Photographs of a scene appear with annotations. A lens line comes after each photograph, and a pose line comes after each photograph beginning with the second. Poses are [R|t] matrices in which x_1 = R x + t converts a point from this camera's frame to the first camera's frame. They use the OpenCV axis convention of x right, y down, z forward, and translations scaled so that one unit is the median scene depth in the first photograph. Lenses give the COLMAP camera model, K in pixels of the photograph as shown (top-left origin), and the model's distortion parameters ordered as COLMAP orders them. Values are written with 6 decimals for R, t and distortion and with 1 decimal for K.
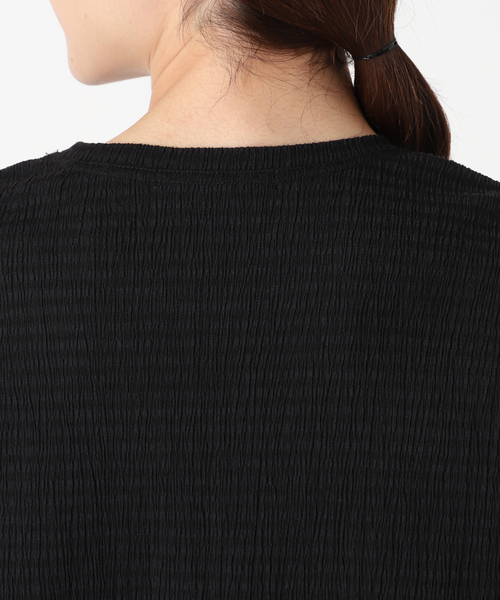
lens RADIAL K [[1549.9, 0, 248.9], [0, 1549.9, 299.8], [0, 0, 1]] dist [-0.064223, 0.000000]
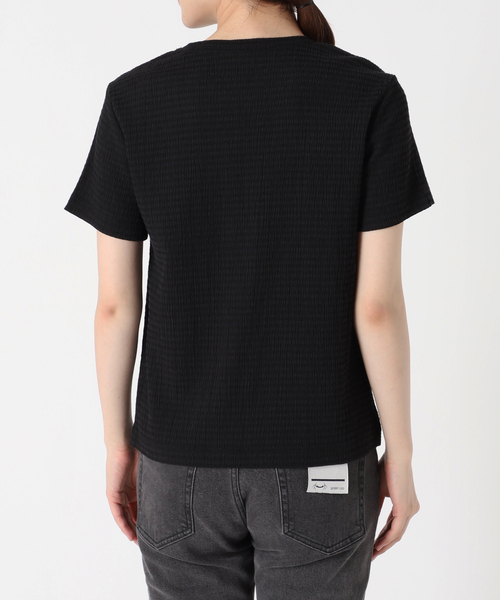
lens RADIAL K [[970.4, 0, 252.3], [0, 970.4, 300.3], [0, 0, 1]] dist [0.035204, 0.000000]
pose [[0.999863, -0.013692, 0.009293, -0.029273], [0.013734, 0.999895, -0.004519, 0.351408], [-0.009230, 0.004646, 0.999947, -0.644285]]
